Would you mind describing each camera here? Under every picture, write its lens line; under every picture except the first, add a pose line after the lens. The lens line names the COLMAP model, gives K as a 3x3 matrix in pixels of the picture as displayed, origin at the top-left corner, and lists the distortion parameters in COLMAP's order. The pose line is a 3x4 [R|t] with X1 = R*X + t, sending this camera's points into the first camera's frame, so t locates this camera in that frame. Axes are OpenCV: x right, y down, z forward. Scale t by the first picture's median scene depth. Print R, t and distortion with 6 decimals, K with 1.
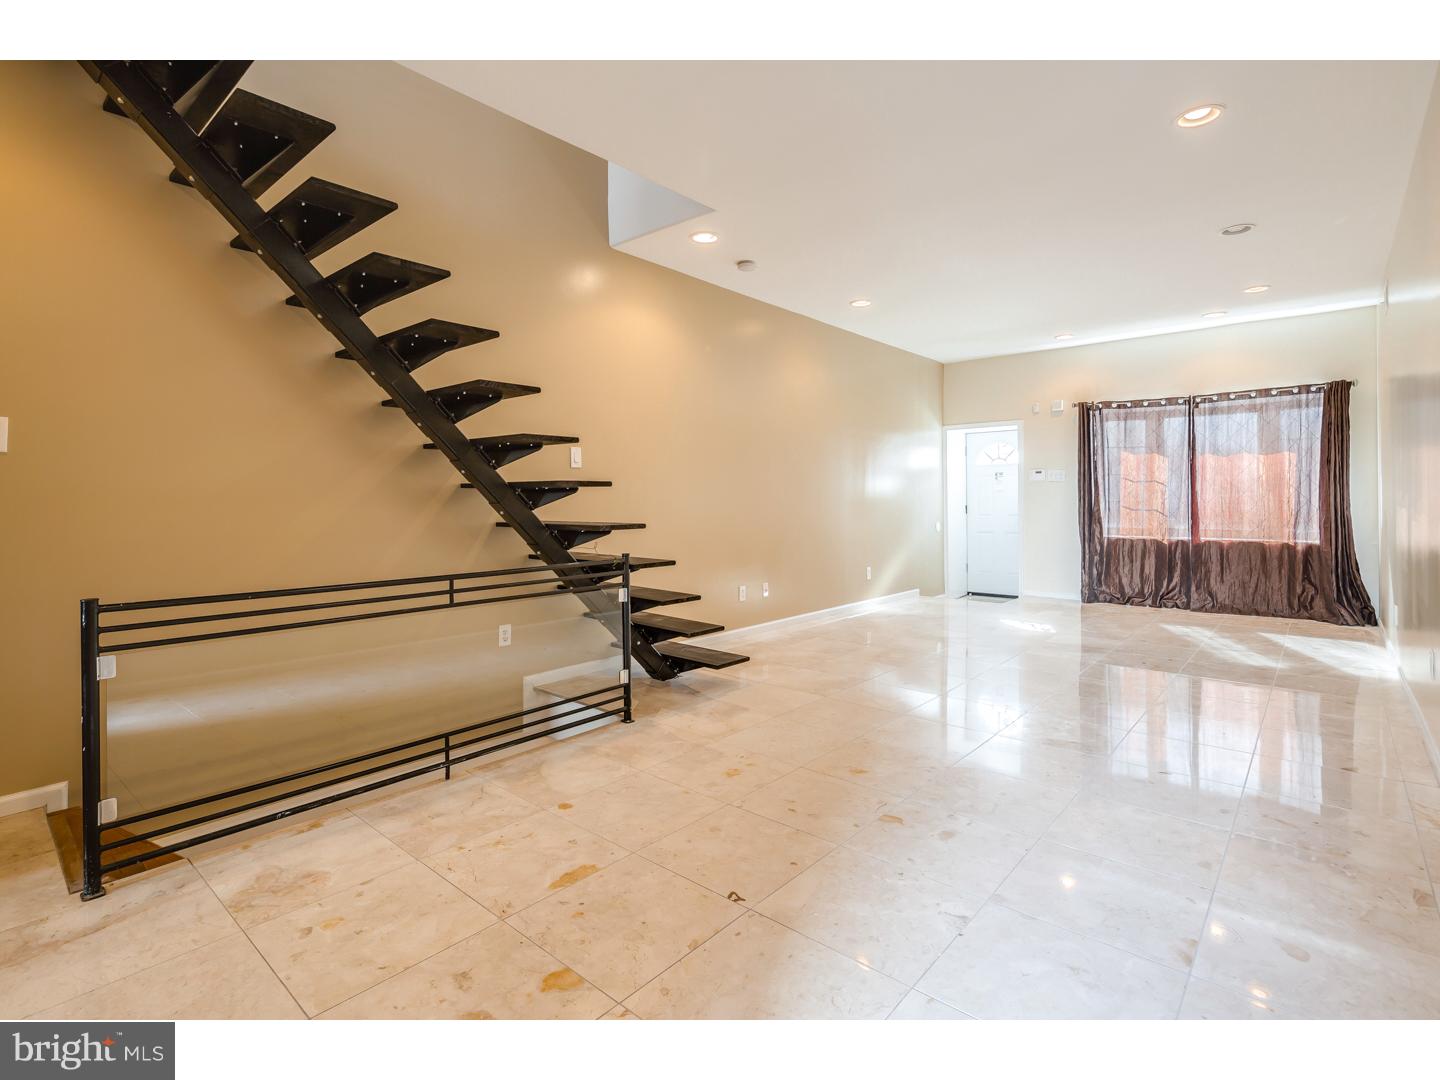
lens RADIAL K [[701.5, 0, 706.1], [0, 701.5, 502.0], [0, 0, 1]] dist [0.009256, -0.002806]
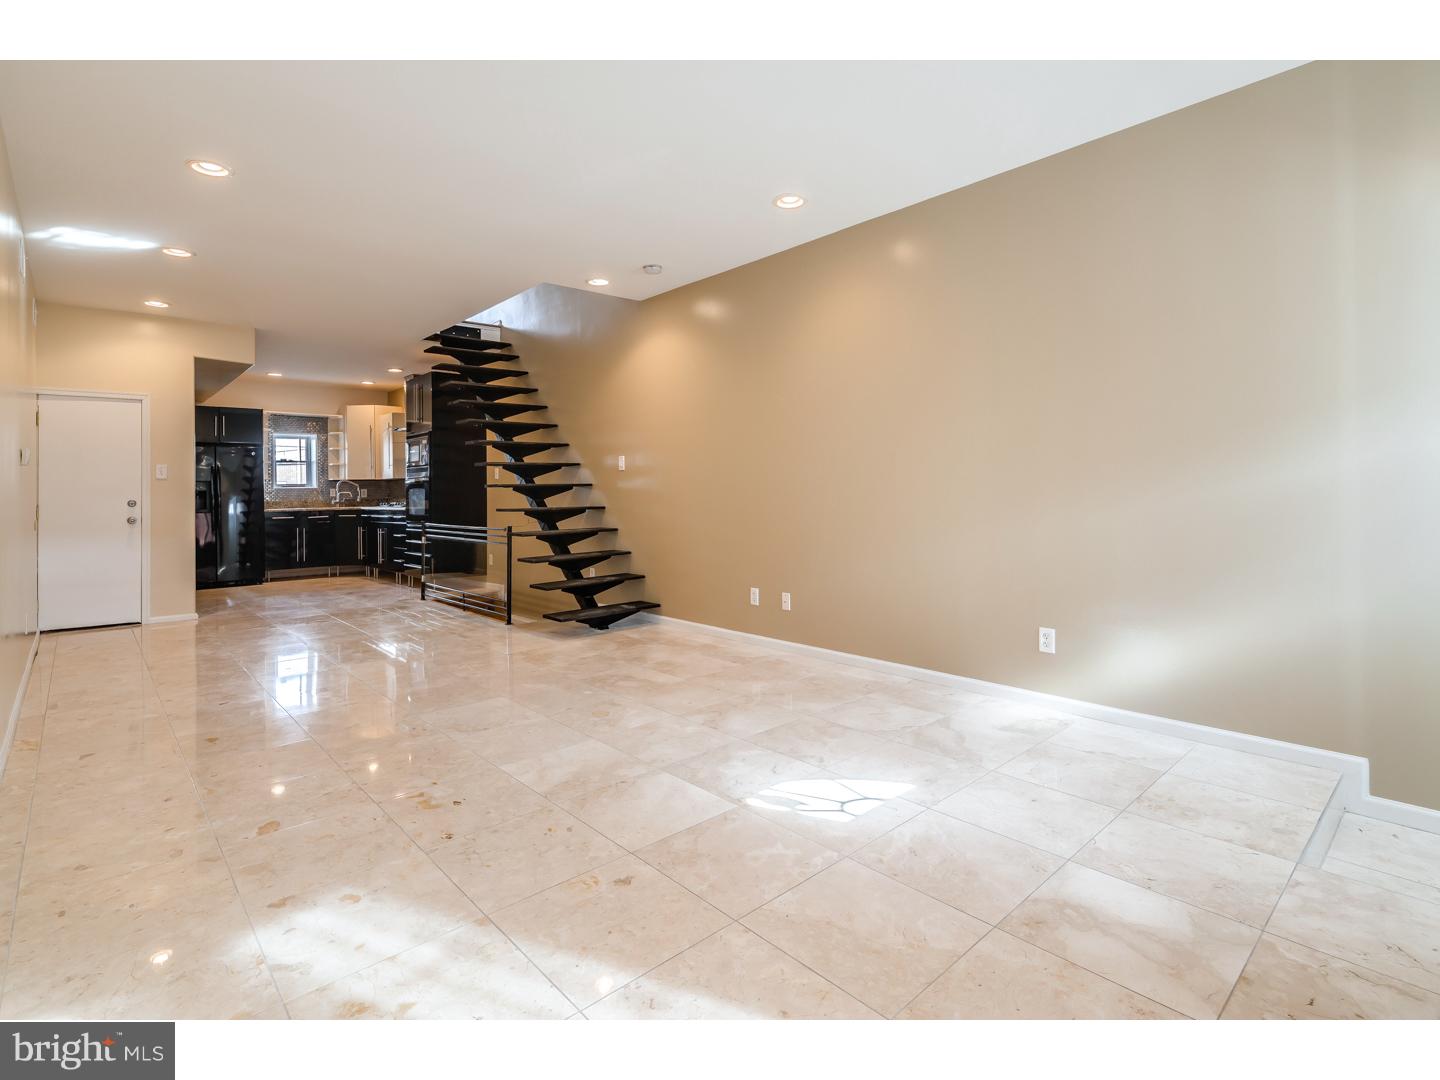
lens RADIAL K [[701.5, 0, 713.8], [0, 701.5, 485.4], [0, 0, 1]] dist [0.009256, -0.002806]
pose [[-0.111581, -0.001027, -0.993755, 0.860958], [0.010814, 0.999939, -0.002248, -0.010236], [0.993696, -0.010998, -0.111563, 0.949565]]
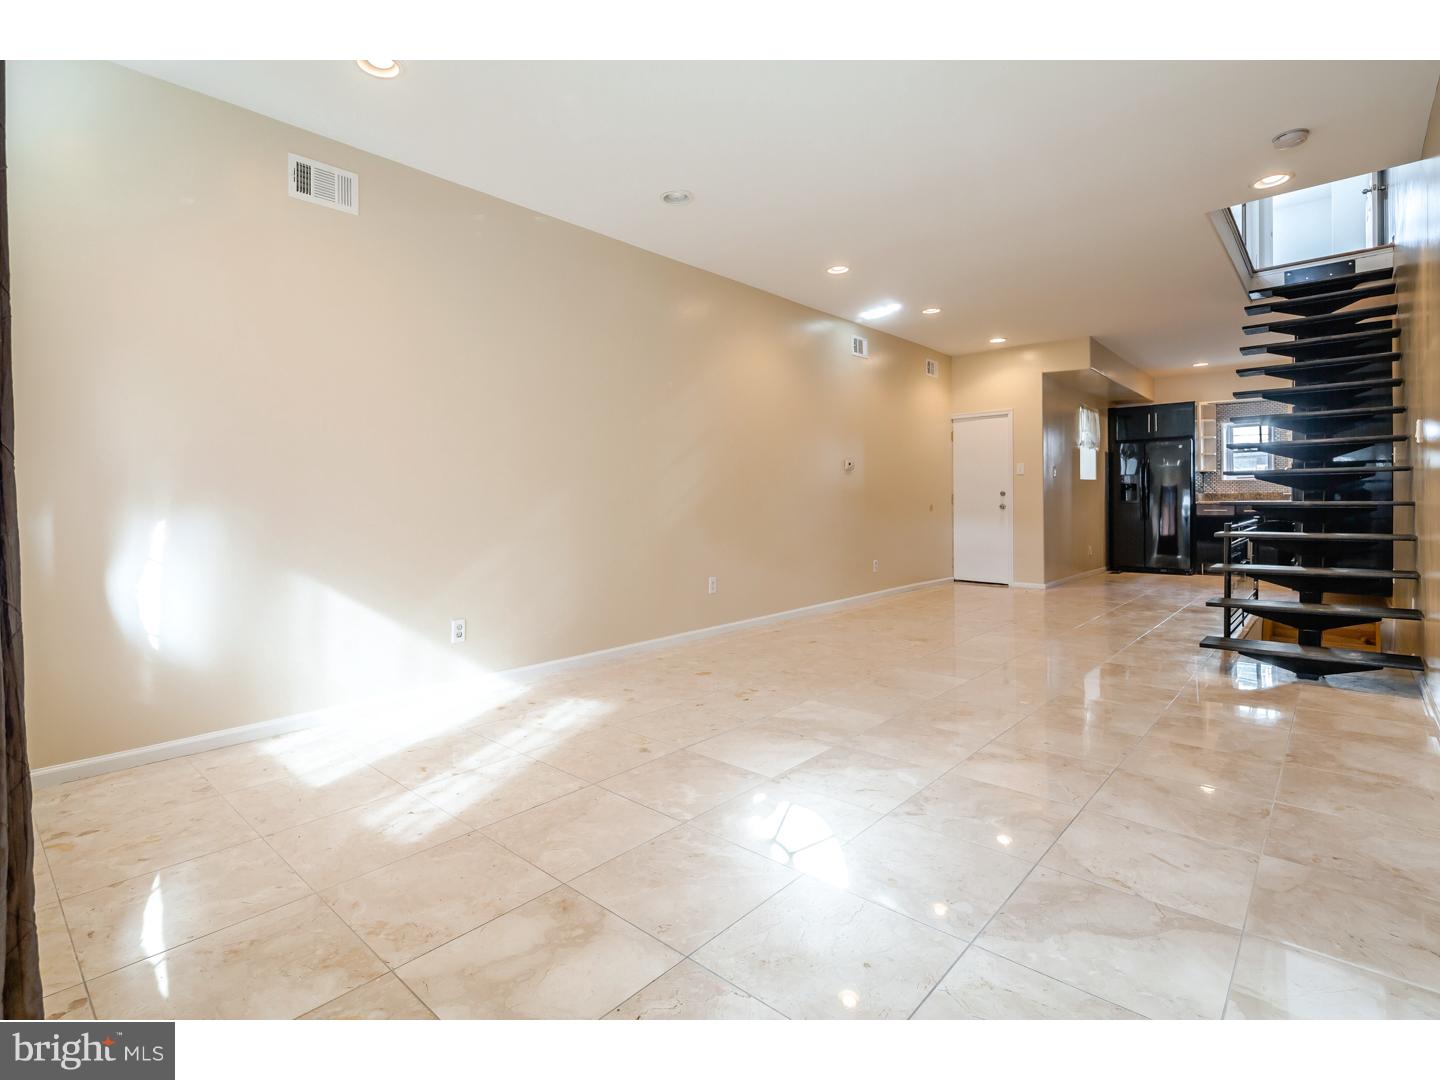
lens RADIAL K [[701.5, 0, 719.0], [0, 701.5, 509.0], [0, 0, 1]] dist [0.009256, -0.002806]
pose [[-0.999891, 0.013315, 0.006447, 0.485853], [0.013426, 0.999759, 0.017383, 0.002757], [-0.006214, 0.017468, -0.999828, 1.337828]]
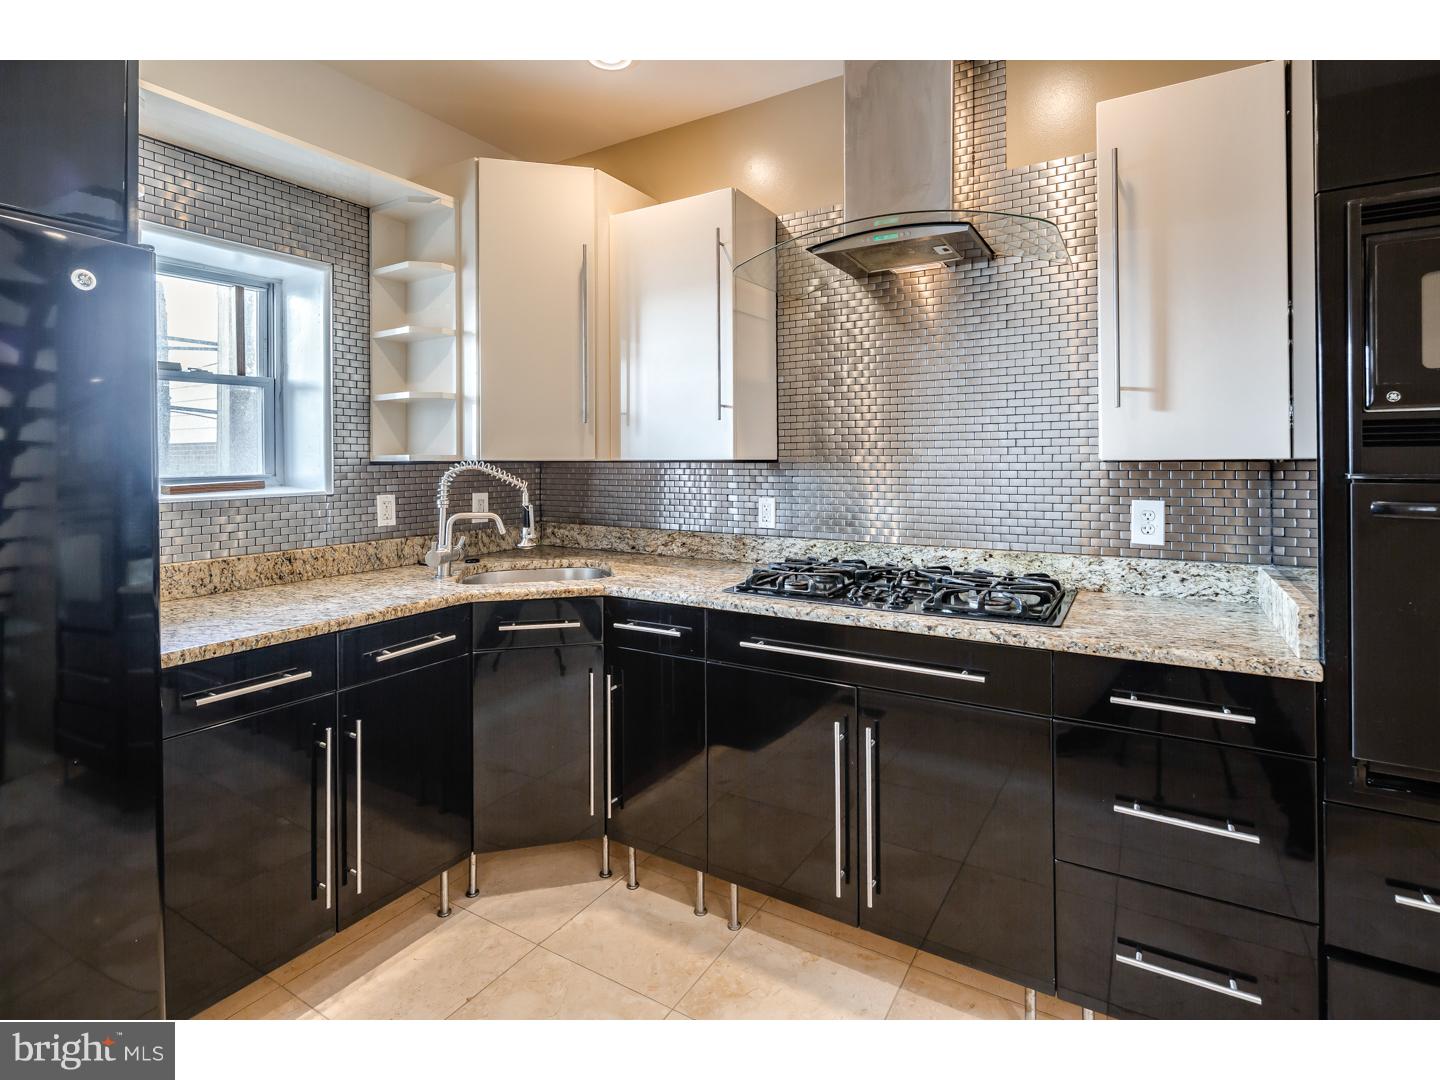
lens RADIAL K [[701.5, 0, 695.4], [0, 701.5, 457.9], [0, 0, 1]] dist [0.009256, -0.002806]
pose [[0.173128, 0.000702, -0.984899, -0.265138], [-0.001632, 0.999999, 0.000426, -0.038836], [0.984898, 0.001533, 0.173129, -0.035334]]
